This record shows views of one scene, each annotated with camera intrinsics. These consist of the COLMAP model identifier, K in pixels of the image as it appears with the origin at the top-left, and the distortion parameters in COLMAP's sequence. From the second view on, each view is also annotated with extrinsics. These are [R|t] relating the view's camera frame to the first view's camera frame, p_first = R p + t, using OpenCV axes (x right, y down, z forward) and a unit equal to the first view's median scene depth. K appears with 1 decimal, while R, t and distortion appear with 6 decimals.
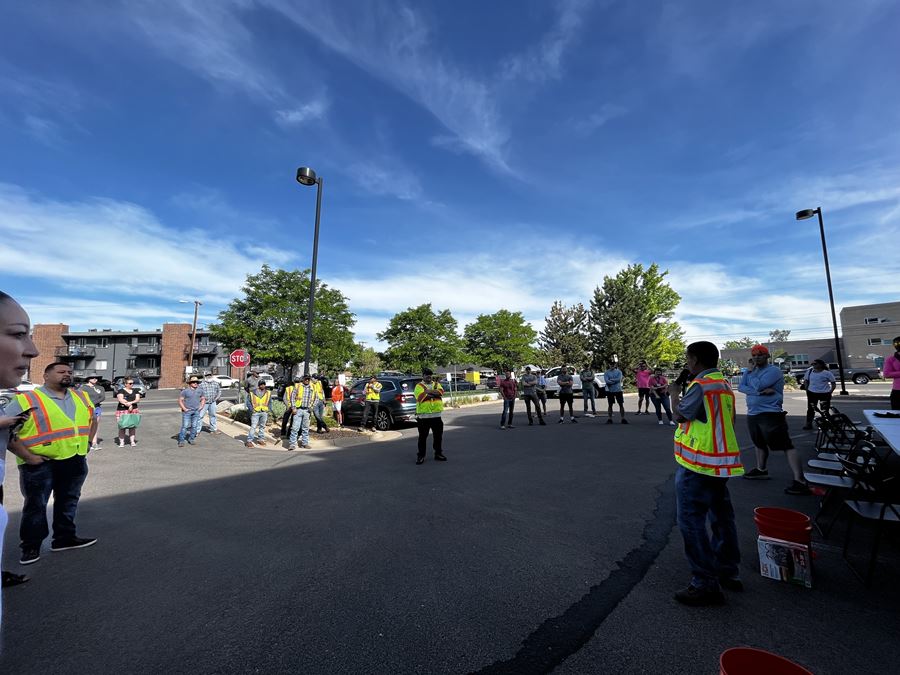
lens RADIAL K [[361.5, 0, 450.0], [0, 361.5, 337.5], [0, 0, 1]] dist [-0.005054, 0.000109]
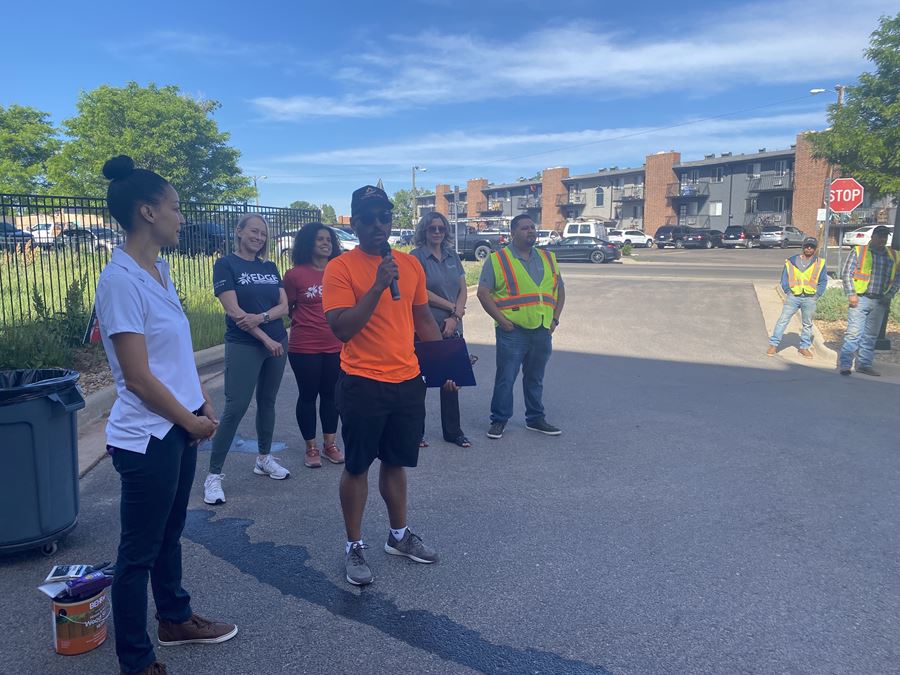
lens RADIAL K [[697.6, 0, 450.0], [0, 697.6, 337.5], [0, 0, 1]] dist [-0.000251, -0.000260]
pose [[0.381791, 0.154550, -0.911236, 0.099809], [0.091258, 0.974799, 0.203566, 0.000300], [0.919733, -0.160877, 0.358065, 0.039501]]
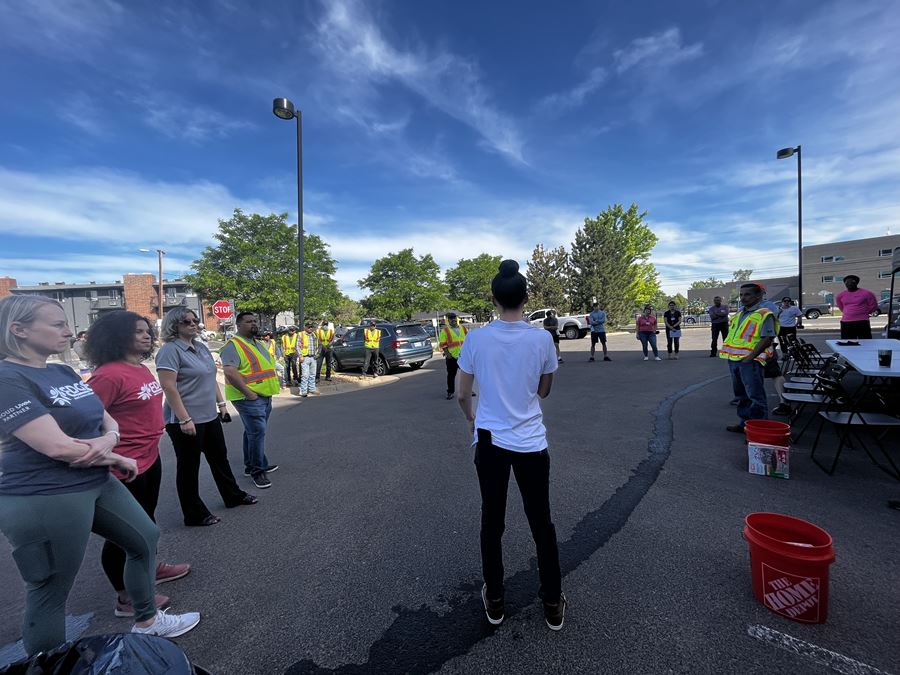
lens RADIAL K [[361.7, 0, 450.0], [0, 361.7, 337.5], [0, 0, 1]] dist [-0.003076, -0.000088]
pose [[0.997414, -0.030791, 0.064933, -0.022786], [0.020778, 0.988528, 0.149599, -0.000177], [-0.068794, -0.147863, 0.986612, -0.008277]]
